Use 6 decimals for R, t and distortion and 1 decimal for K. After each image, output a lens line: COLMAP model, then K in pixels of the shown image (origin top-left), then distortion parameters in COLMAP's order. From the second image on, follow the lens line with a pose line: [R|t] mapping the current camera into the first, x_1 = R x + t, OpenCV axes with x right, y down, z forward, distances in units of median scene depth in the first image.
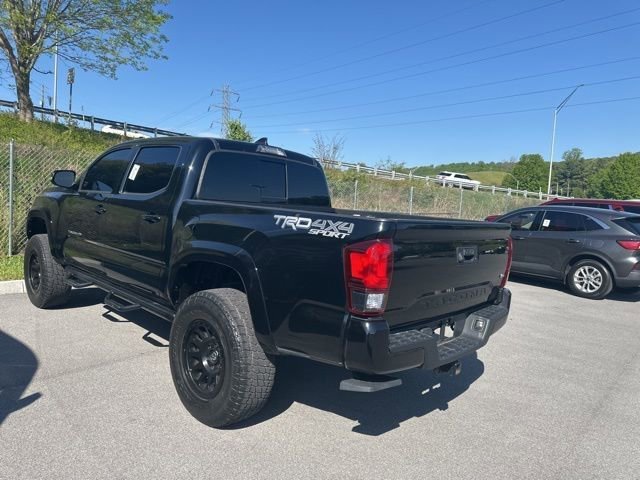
lens RADIAL K [[451.3, 0, 317.0], [0, 451.3, 239.8], [0, 0, 1]] dist [0.062110, -0.080450]
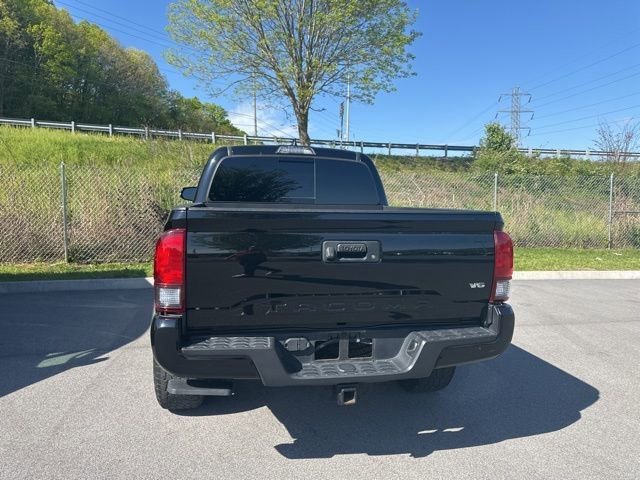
lens RADIAL K [[451.3, 0, 317.0], [0, 451.3, 239.8], [0, 0, 1]] dist [0.062110, -0.080450]
pose [[0.807190, -0.009885, -0.590209, 0.529187], [-0.006598, 0.999646, -0.025766, 0.024266], [0.590255, 0.024692, 0.806839, 0.239604]]
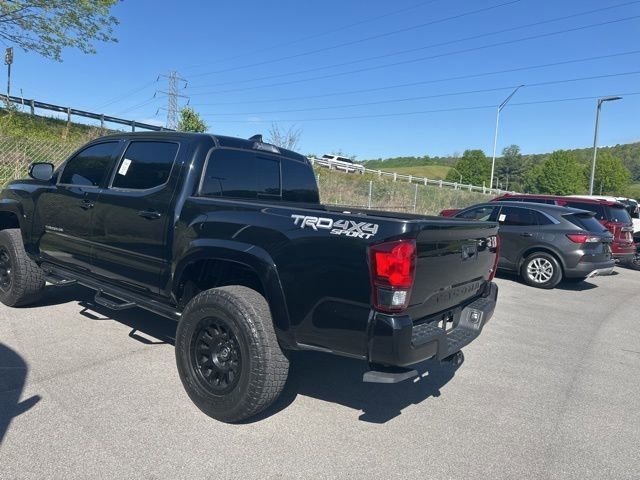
lens RADIAL K [[451.3, 0, 317.0], [0, 451.3, 239.8], [0, 0, 1]] dist [0.062110, -0.080450]
pose [[0.993857, -0.000800, 0.110667, -0.103709], [-0.001319, 0.999817, 0.019075, -0.011927], [-0.110662, -0.019104, 0.993674, -0.018564]]
